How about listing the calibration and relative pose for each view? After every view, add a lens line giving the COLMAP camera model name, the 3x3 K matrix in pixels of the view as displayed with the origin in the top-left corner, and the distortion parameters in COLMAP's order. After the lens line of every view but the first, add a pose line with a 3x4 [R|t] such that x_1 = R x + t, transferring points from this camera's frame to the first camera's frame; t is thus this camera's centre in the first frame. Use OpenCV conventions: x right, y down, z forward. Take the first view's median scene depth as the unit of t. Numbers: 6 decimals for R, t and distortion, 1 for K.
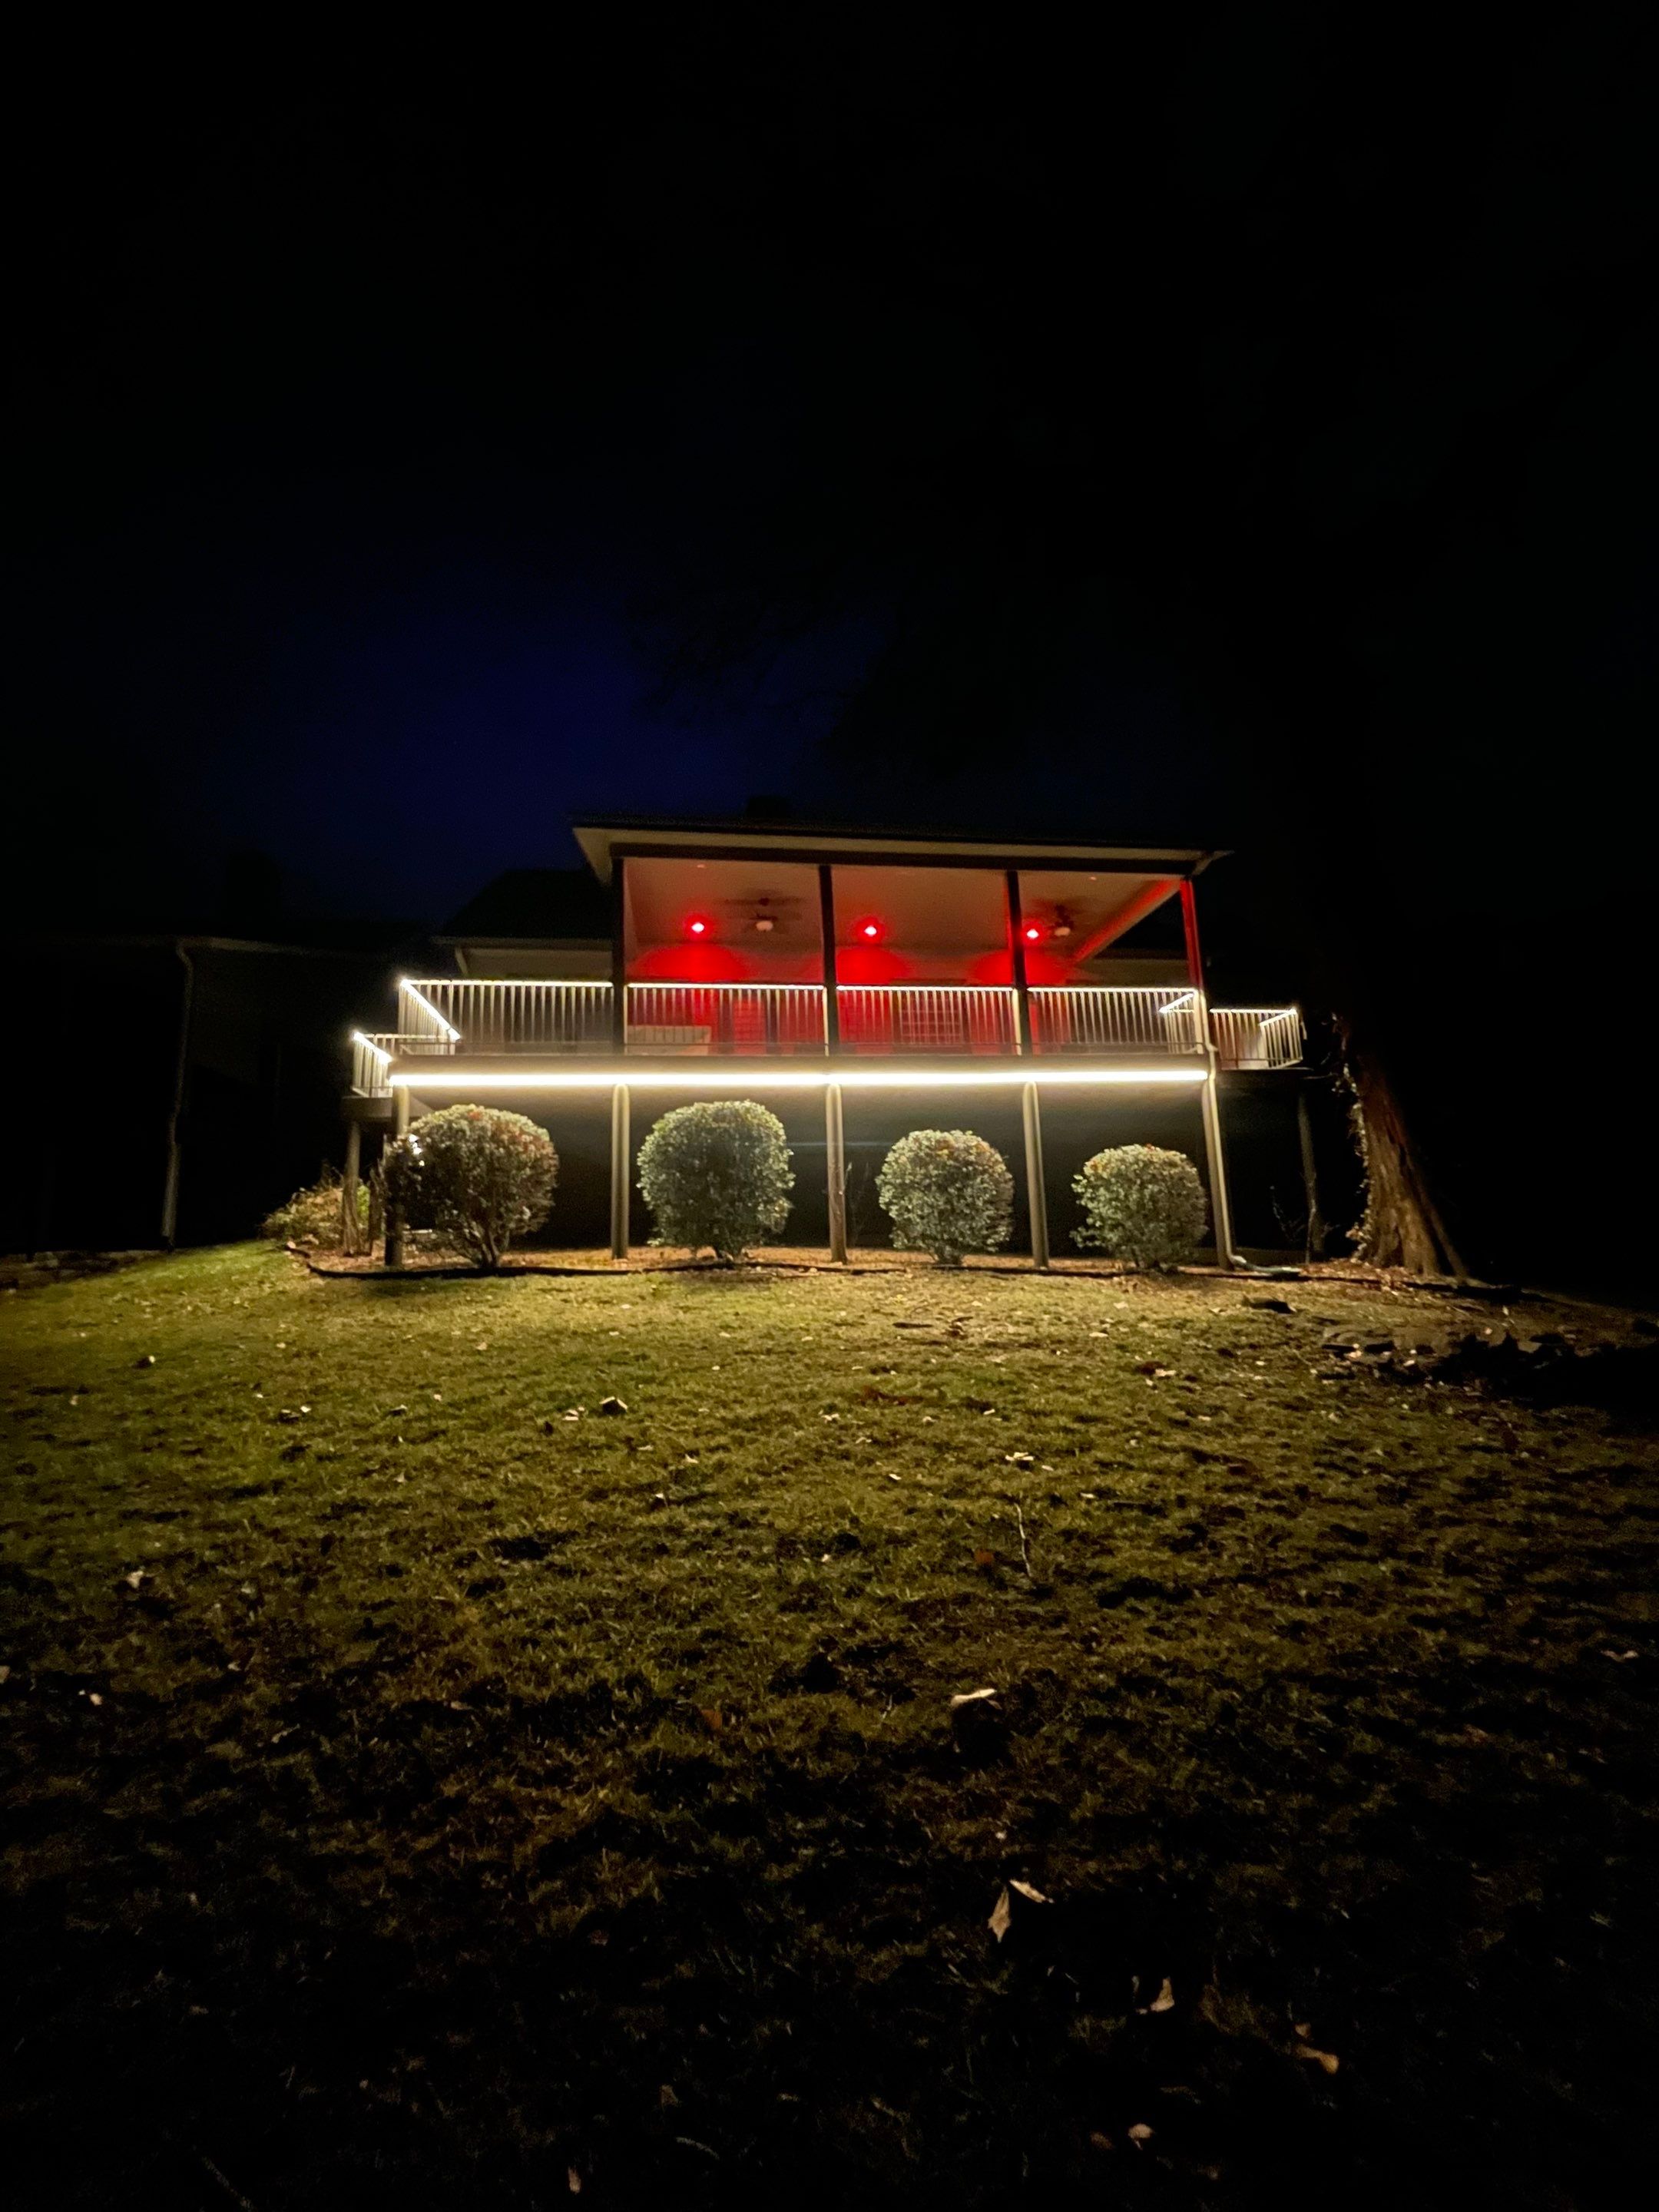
lens RADIAL K [[889.5, 0, 827.1], [0, 889.5, 1110.8], [0, 0, 1]] dist [-0.003471, 0.000275]
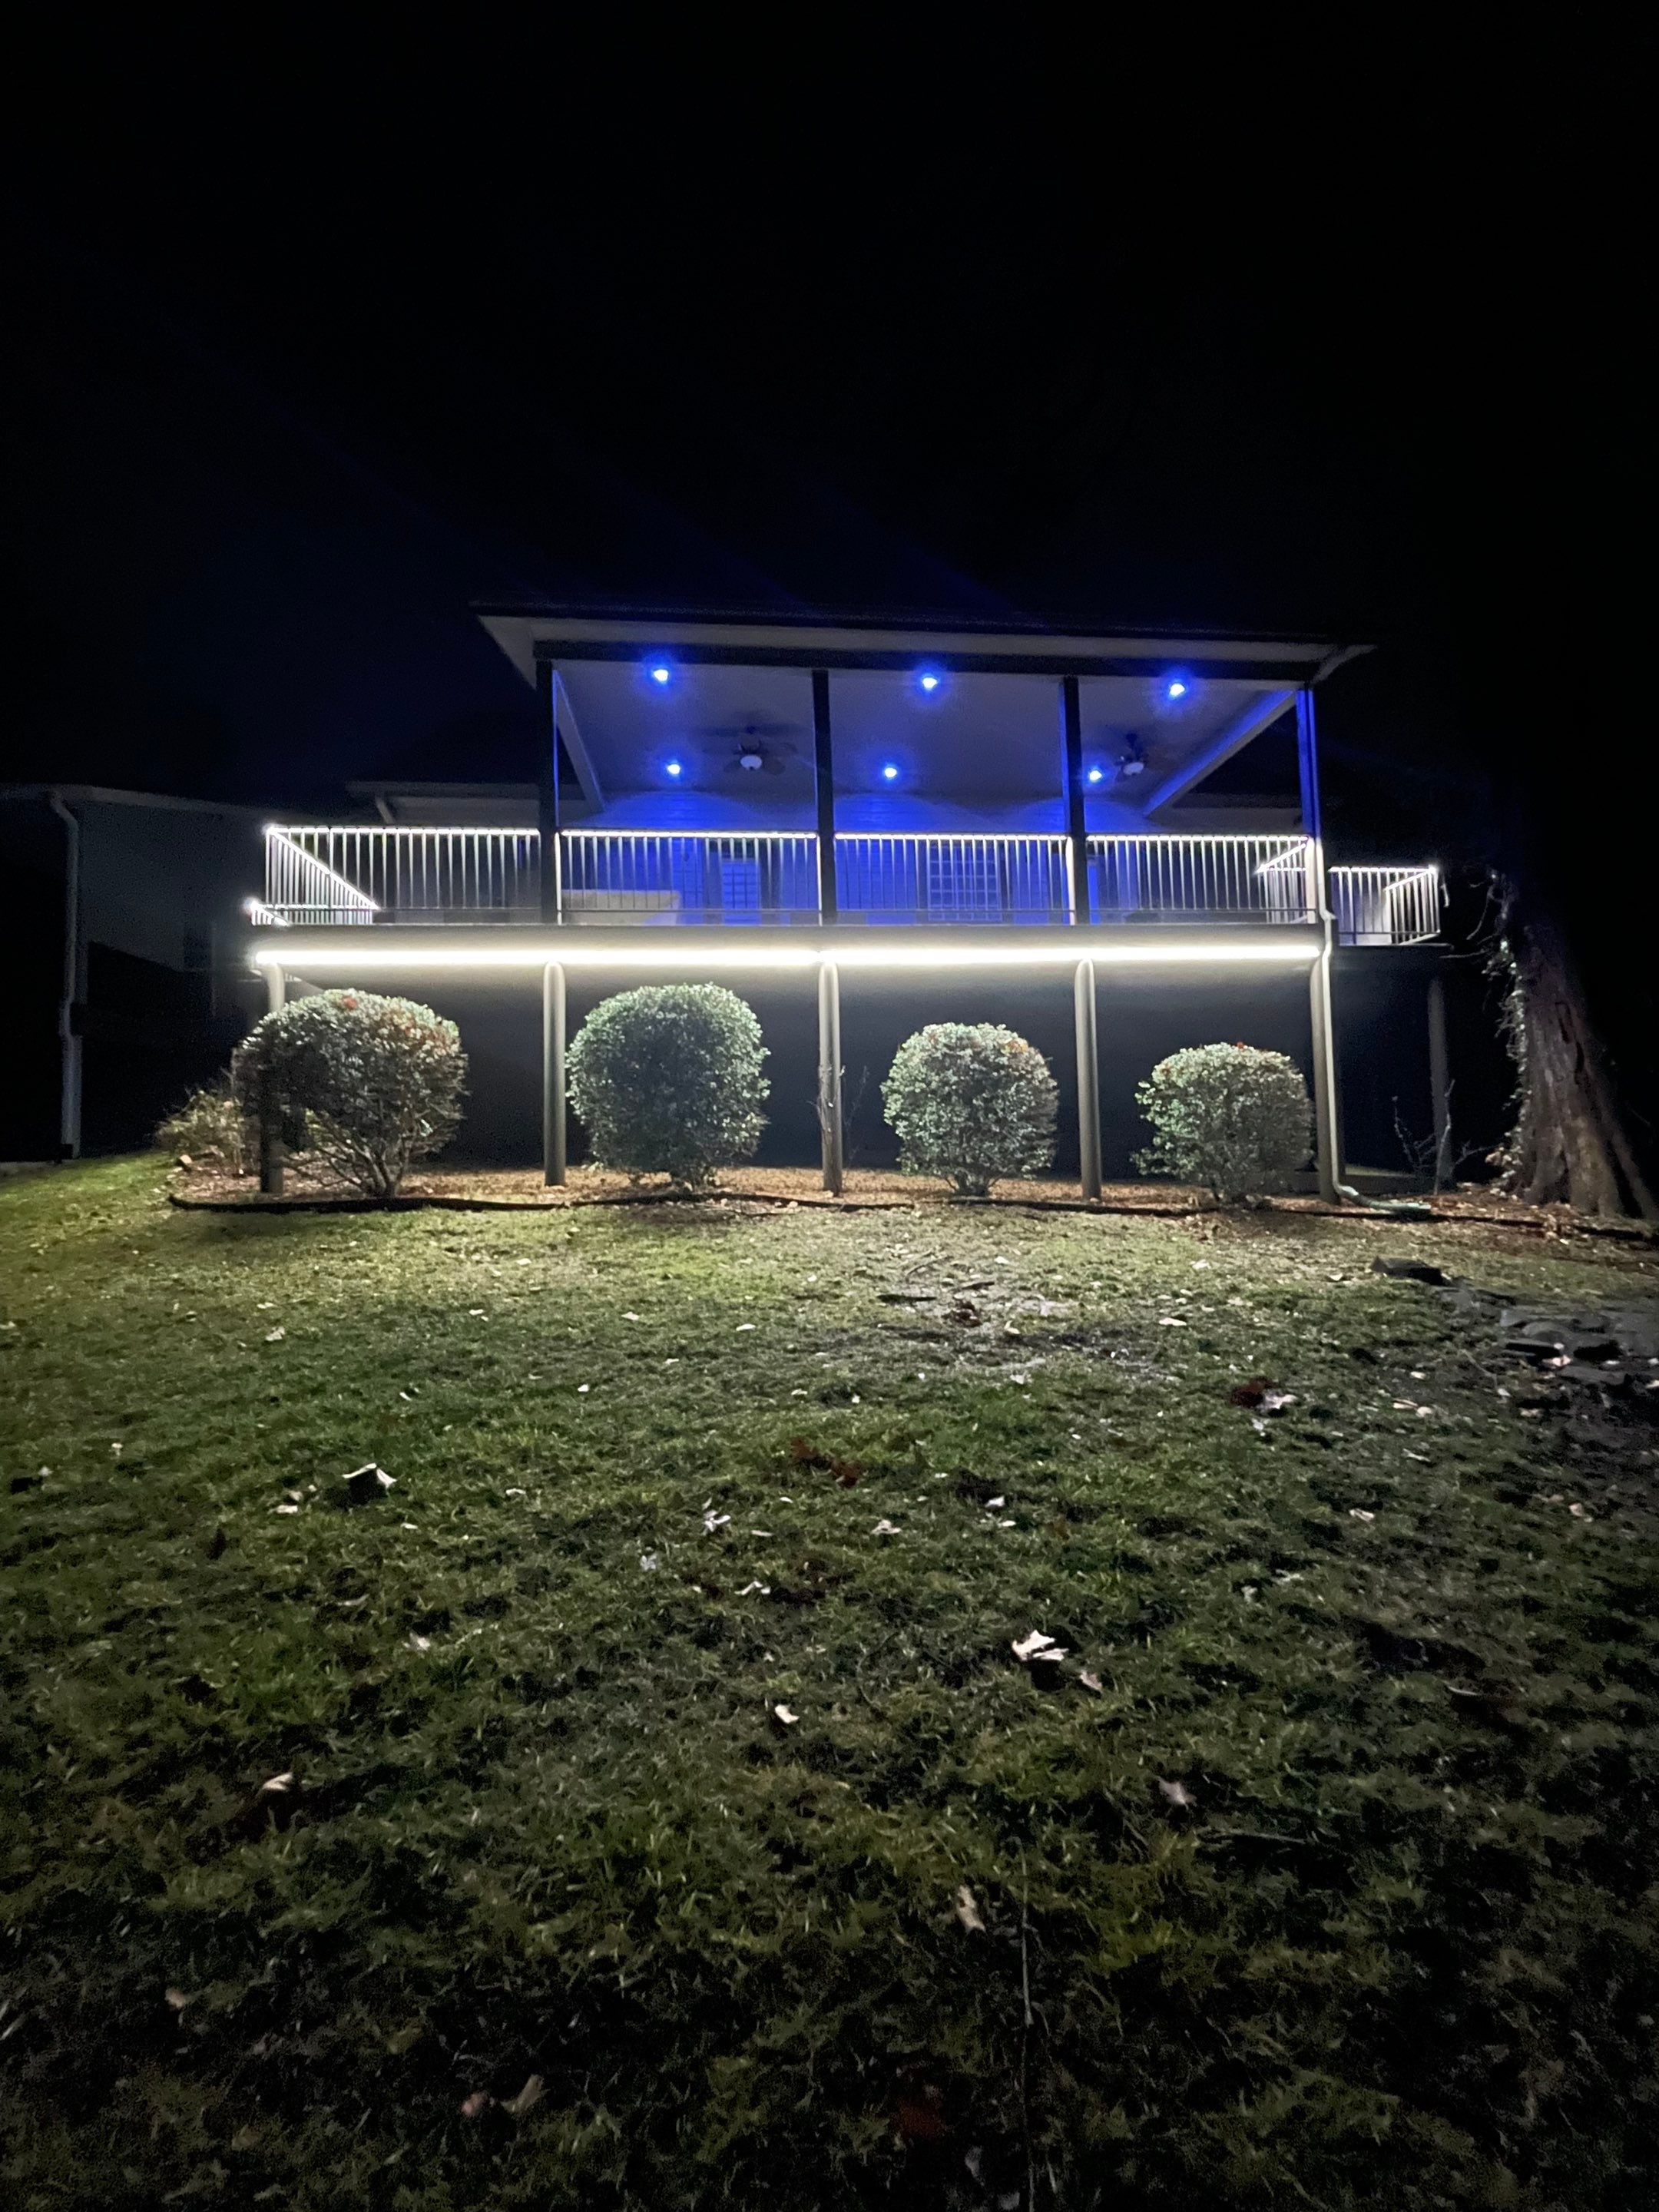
lens RADIAL K [[899.1, 0, 832.1], [0, 899.1, 1109.0], [0, 0, 1]] dist [-0.003161, -0.000387]
pose [[0.998836, 0.007023, -0.047717, 0.056049], [-0.001308, 0.992923, 0.118750, 0.003568], [0.048213, -0.118549, 0.991777, 0.239985]]
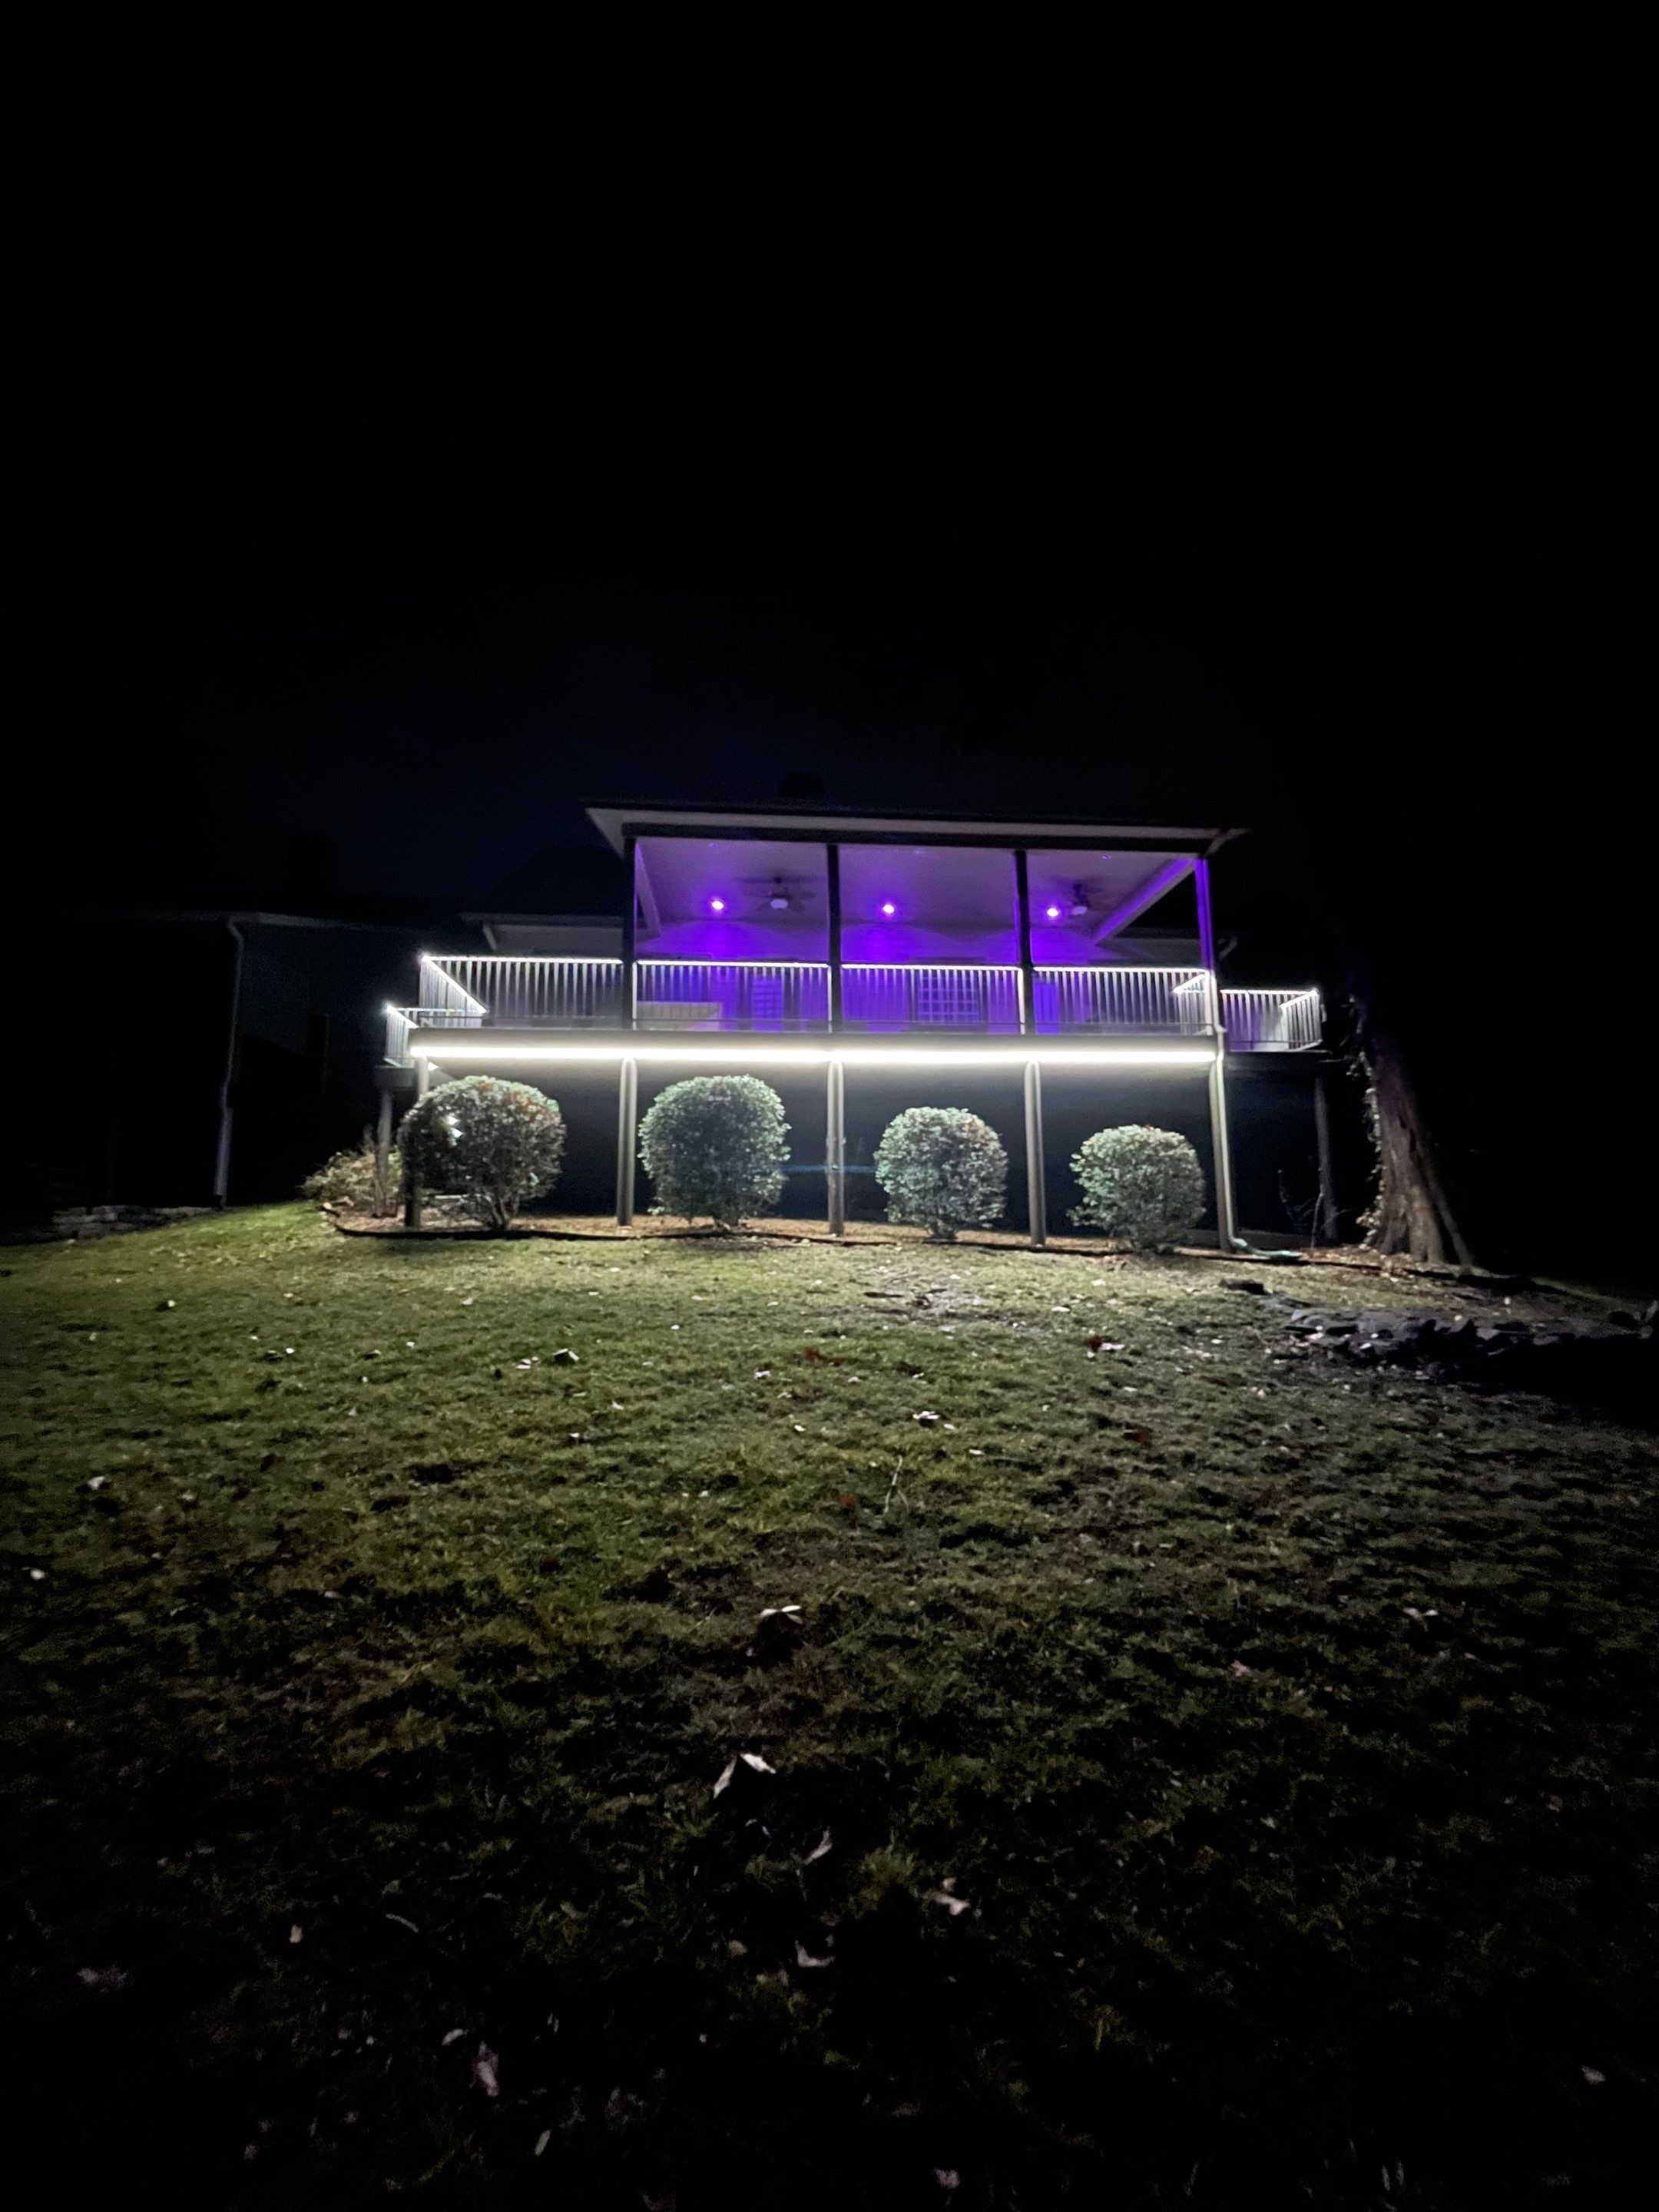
lens RADIAL K [[891.2, 0, 832.6], [0, 891.2, 1111.0], [0, 0, 1]] dist [-0.002161, -0.000421]
pose [[0.997894, 0.016868, -0.062631, 0.079312], [-0.015226, 0.999530, 0.026603, 0.000496], [0.063050, -0.025593, 0.997682, -0.025646]]
